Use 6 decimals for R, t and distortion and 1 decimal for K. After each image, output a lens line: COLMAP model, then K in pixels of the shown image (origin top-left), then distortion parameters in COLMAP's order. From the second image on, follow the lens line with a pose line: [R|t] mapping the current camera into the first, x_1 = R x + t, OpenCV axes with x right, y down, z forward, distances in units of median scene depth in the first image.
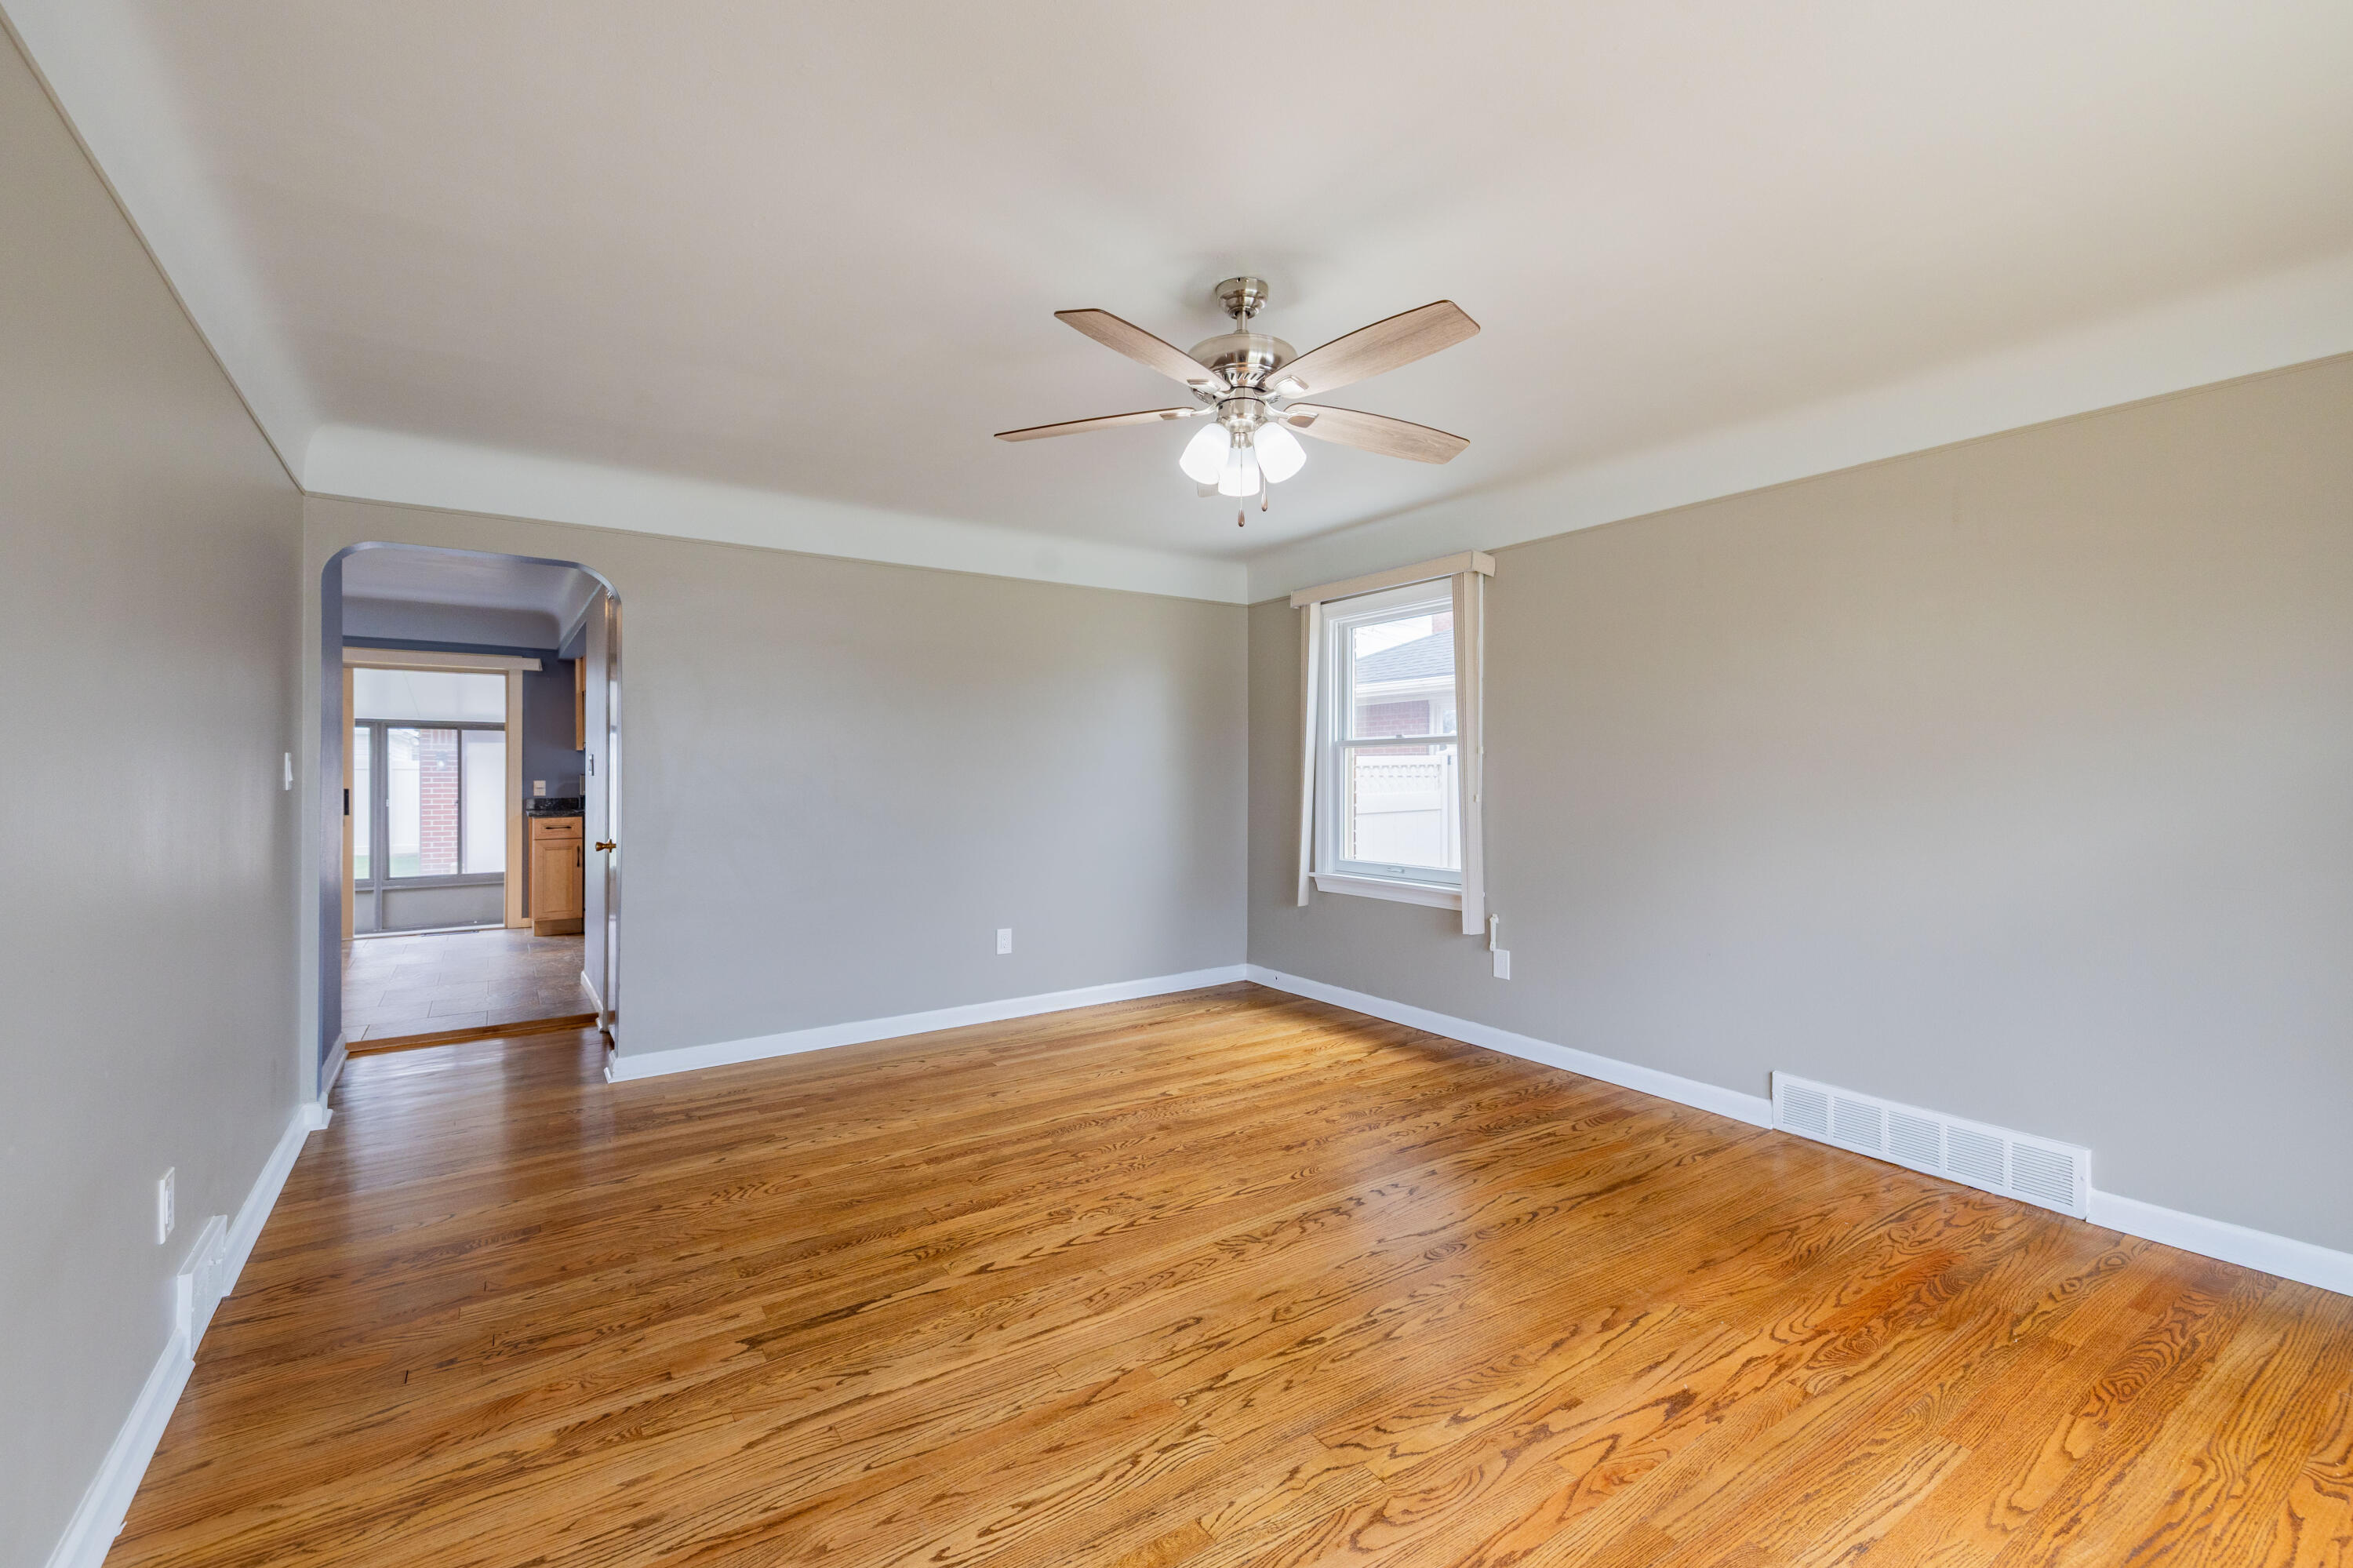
lens RADIAL K [[961.0, 0, 1178.5], [0, 961.0, 776.6], [0, 0, 1]] dist [0.055886, -0.021019]
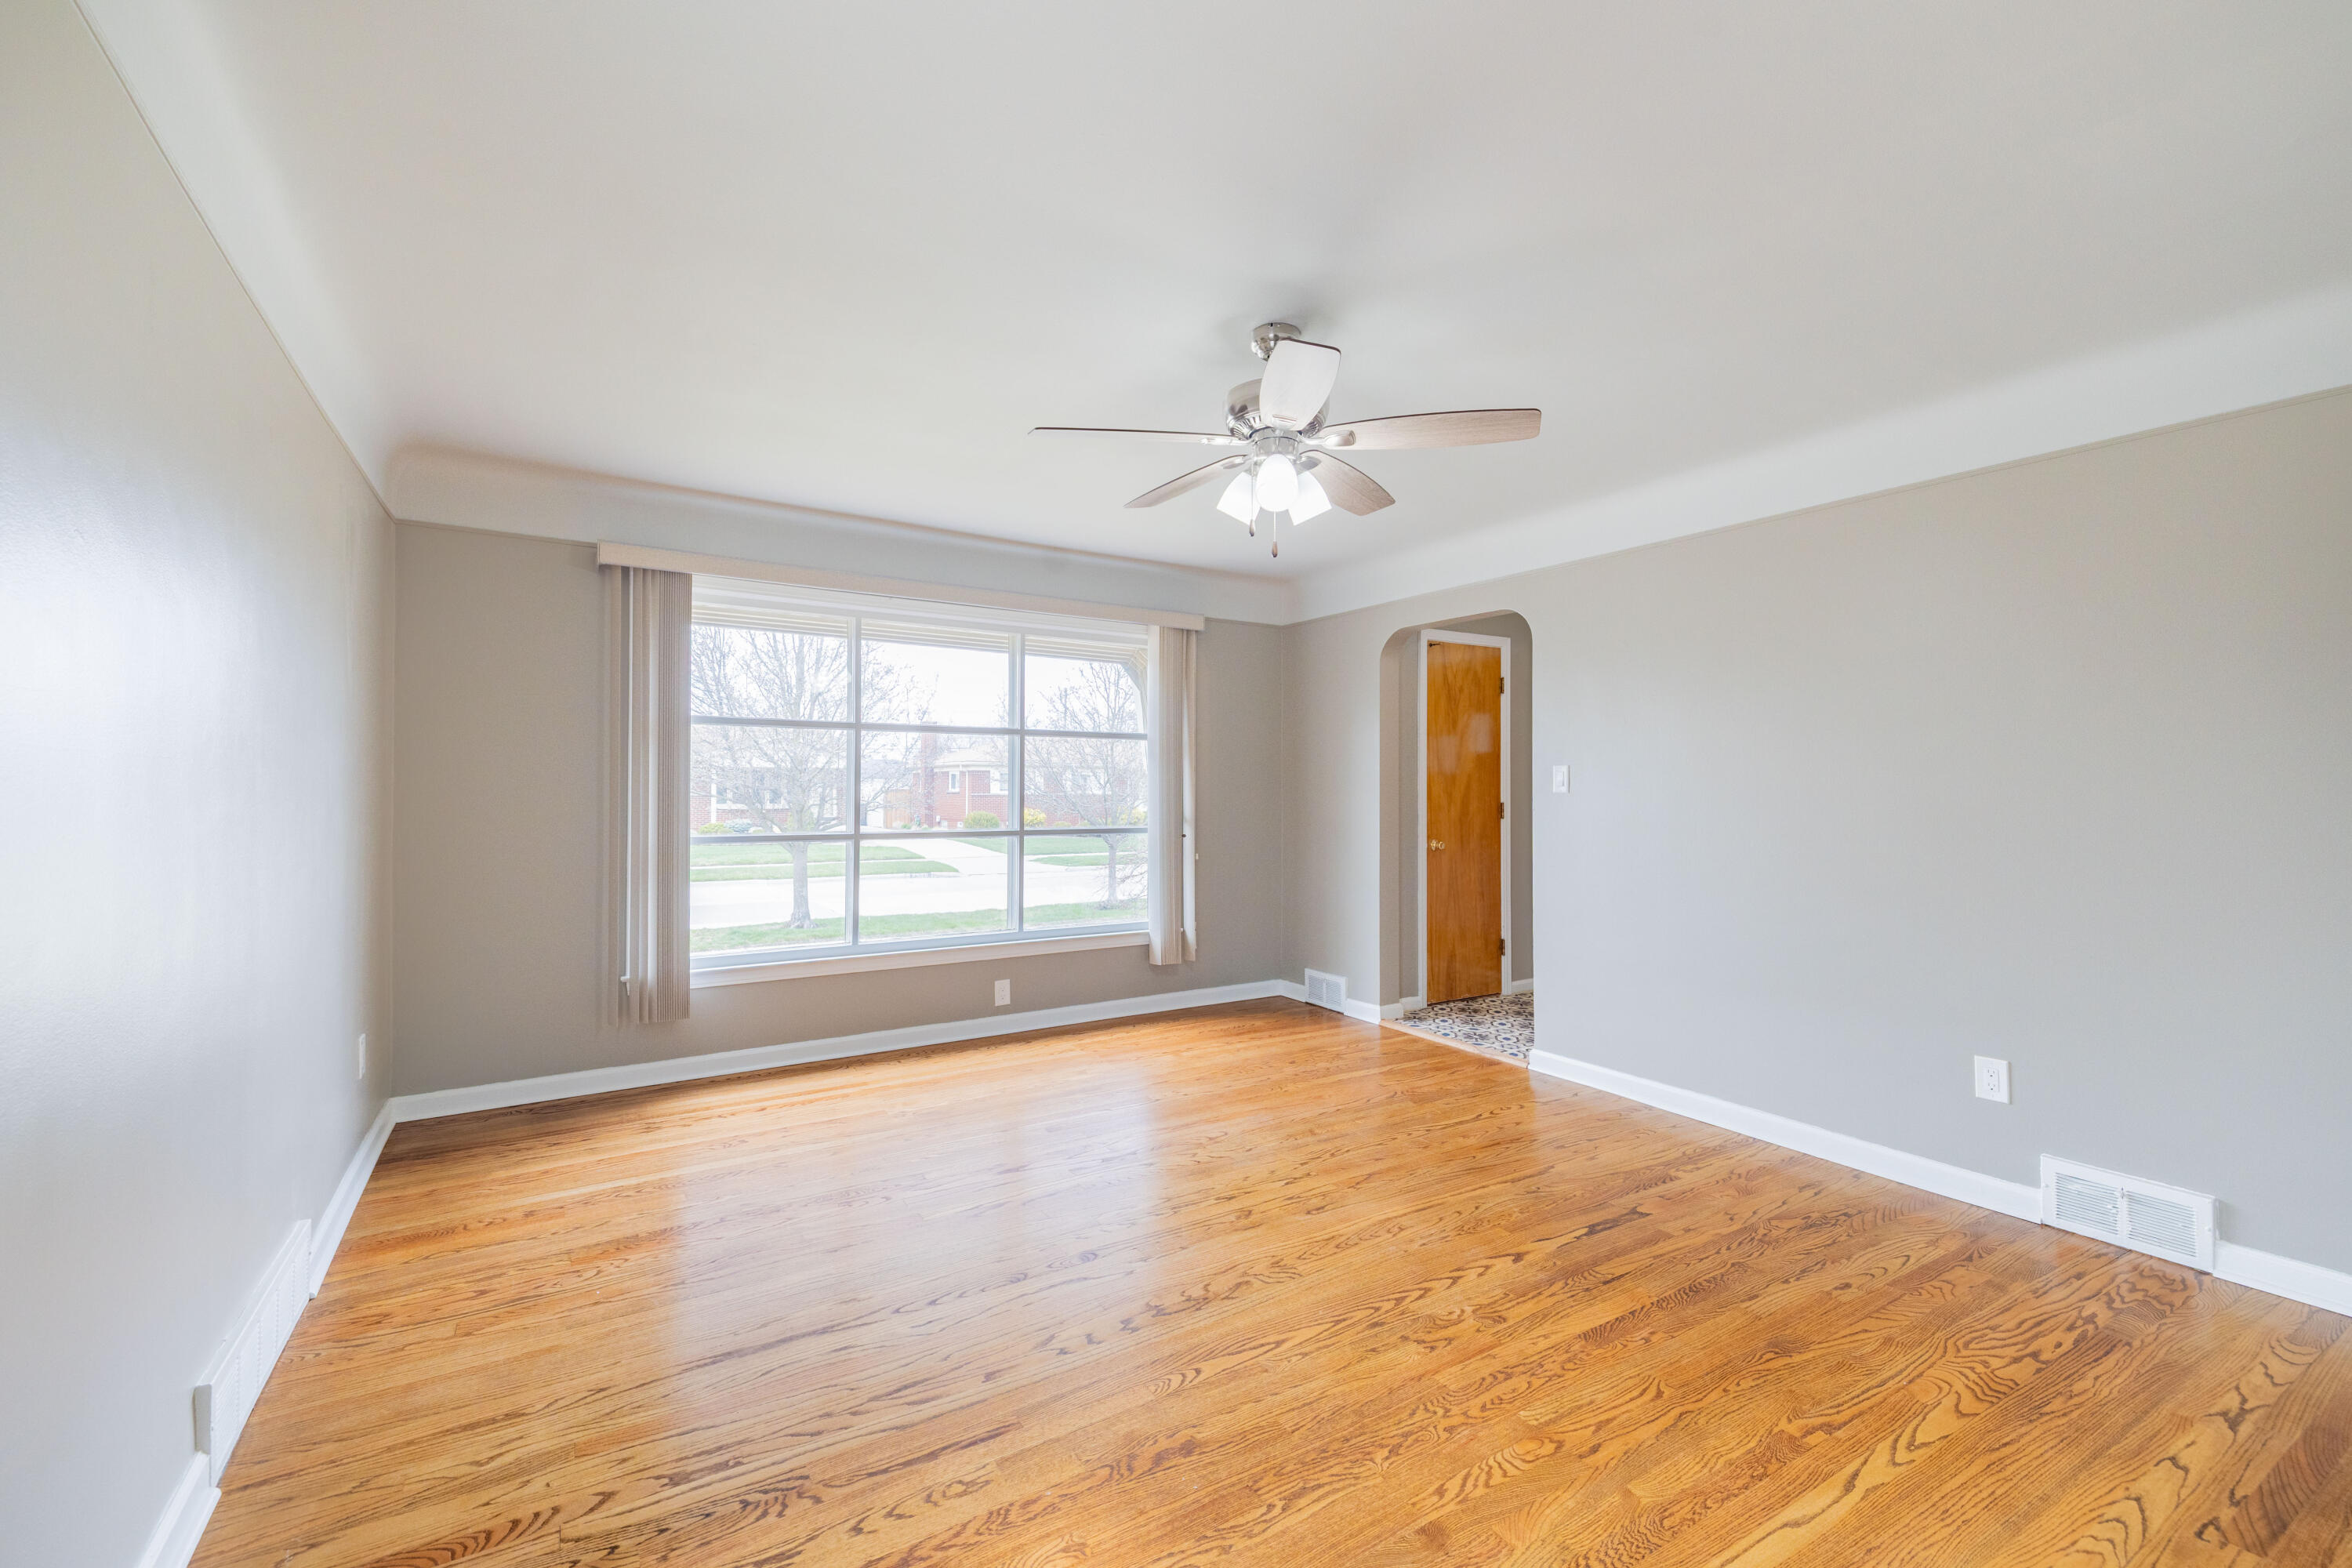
lens RADIAL K [[969.5, 0, 1139.8], [0, 969.5, 776.8], [0, 0, 1]] dist [0.055899, -0.018663]
pose [[-0.996634, -0.003143, 0.081924, 0.109280], [-0.003856, 0.999956, -0.008543, -0.010552], [-0.081894, -0.008830, -0.996602, 1.824137]]
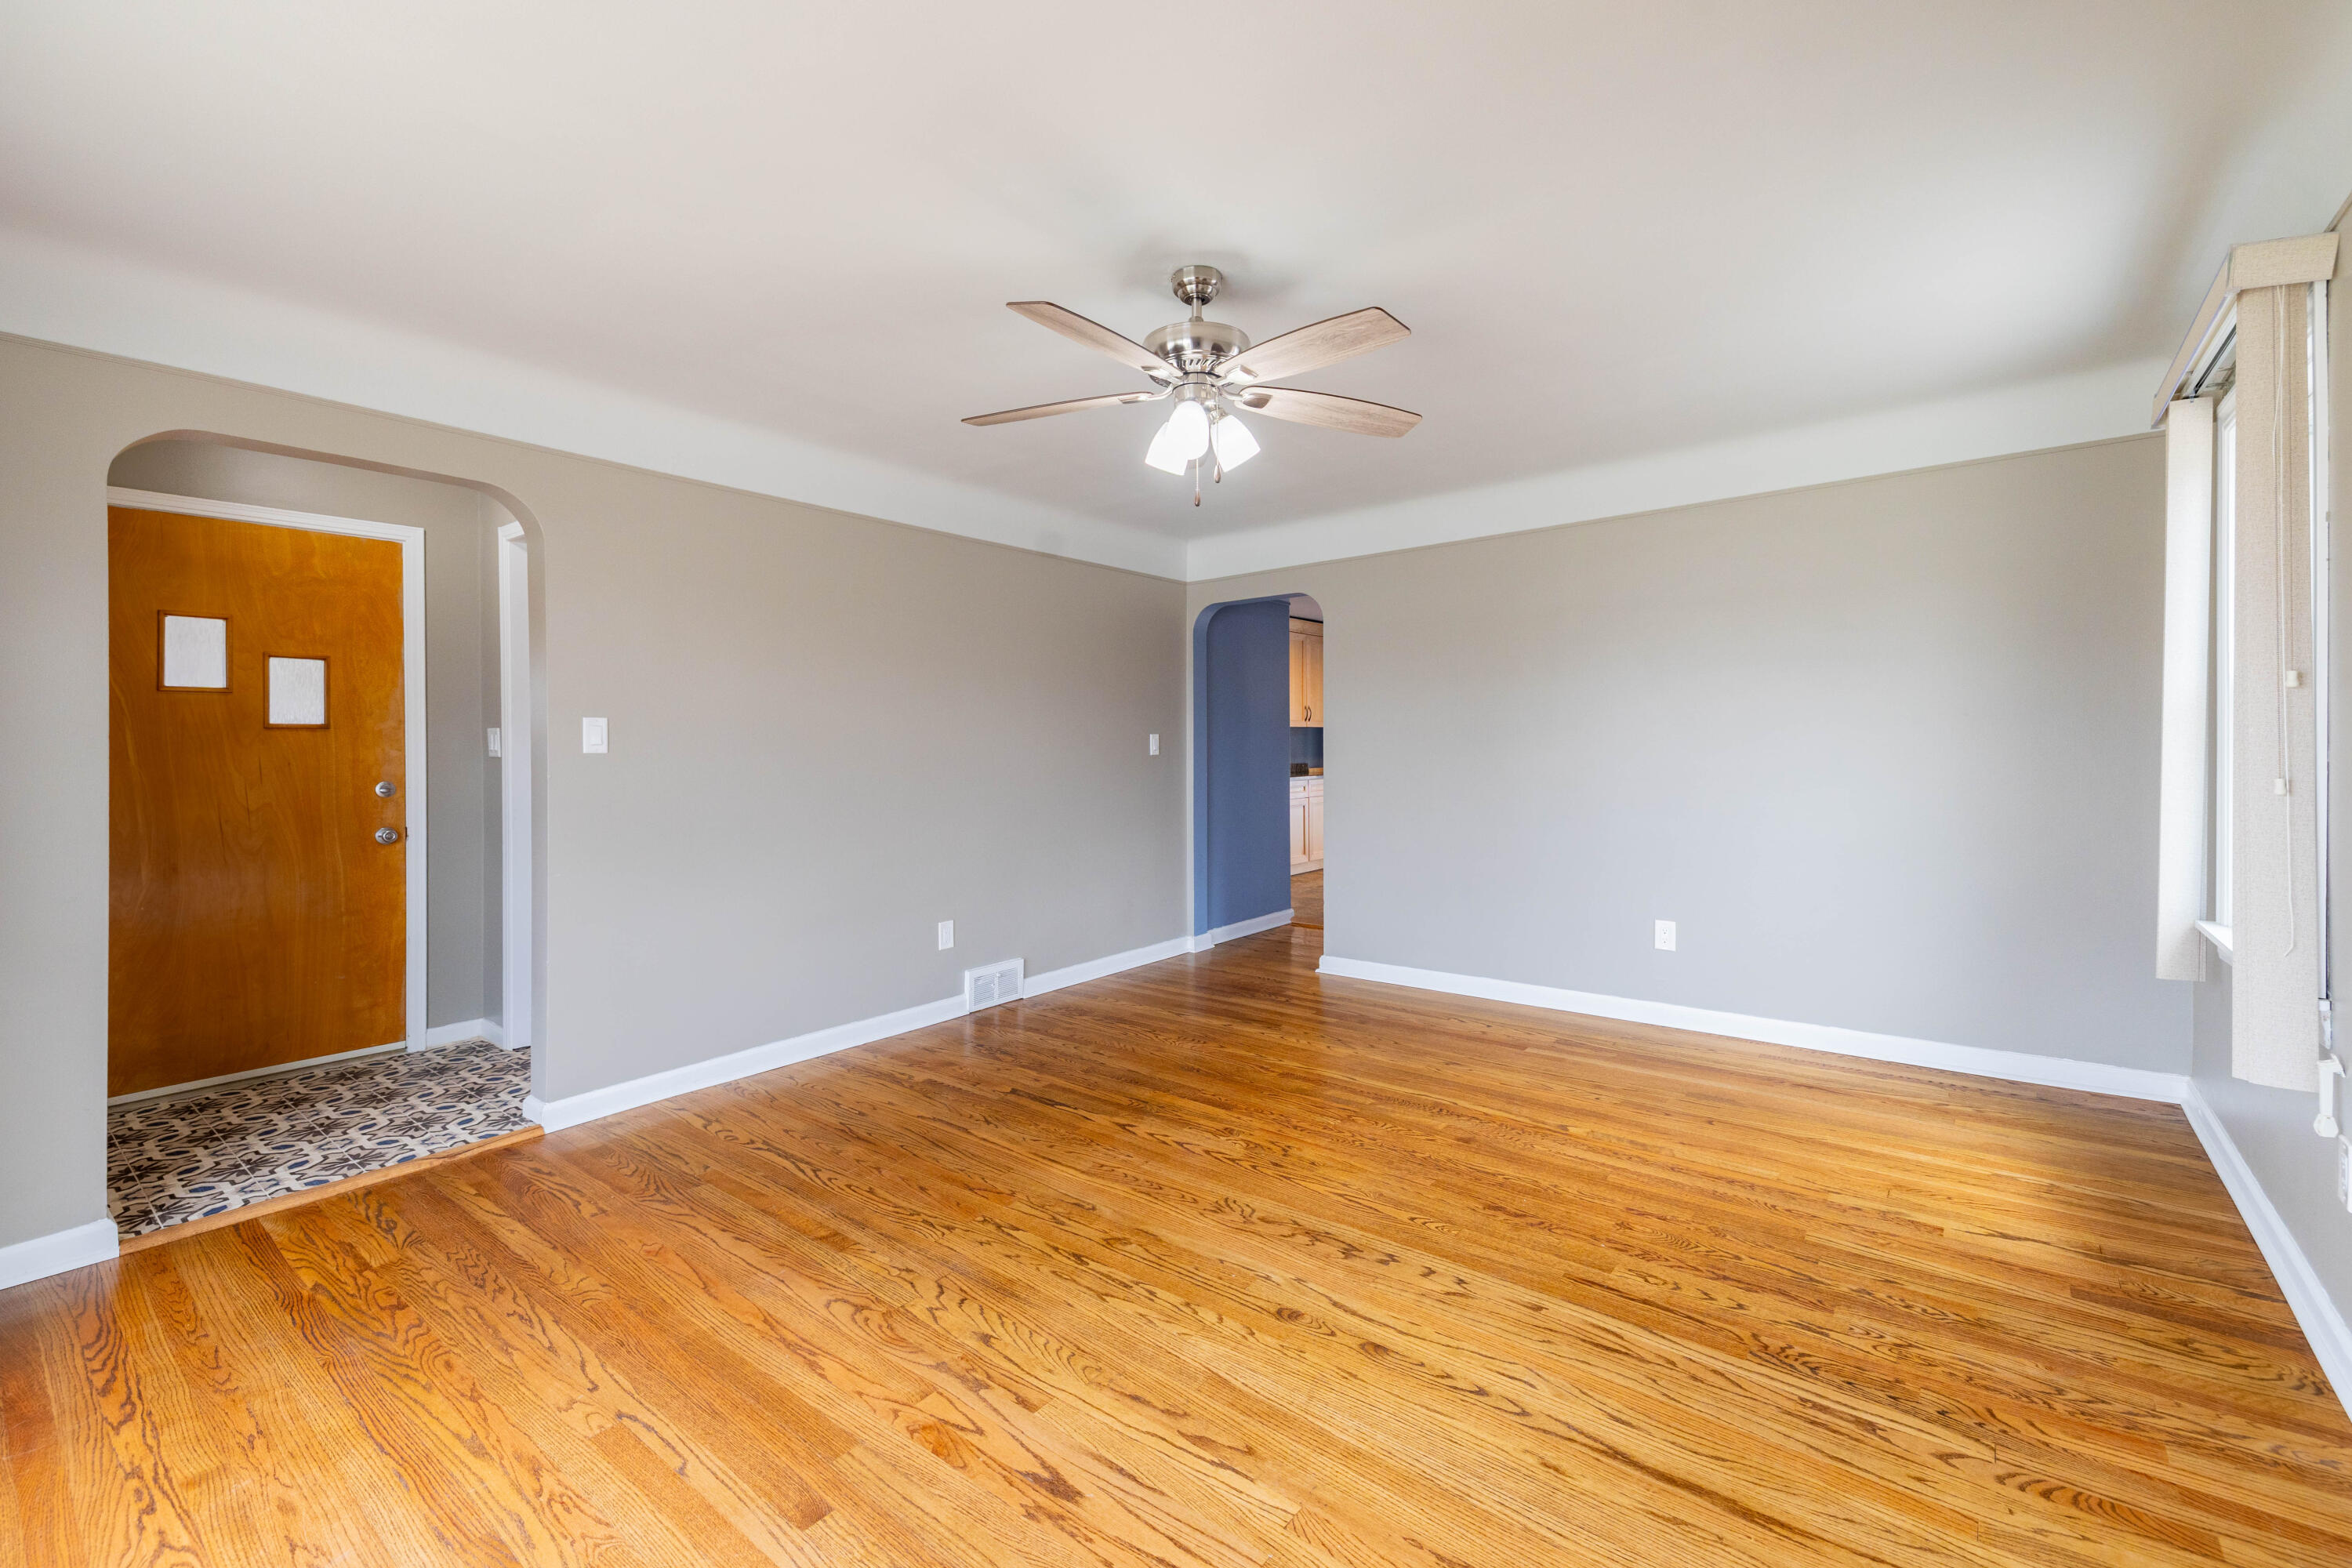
lens RADIAL K [[1006.6, 0, 1208.9], [0, 1006.6, 745.0], [0, 0, 1]] dist [0.049184, -0.019136]
pose [[0.308292, -0.004043, -0.951283, 0.962645], [0.009127, 0.999958, -0.001292, 0.001146], [0.951248, -0.008284, 0.308316, 0.596550]]
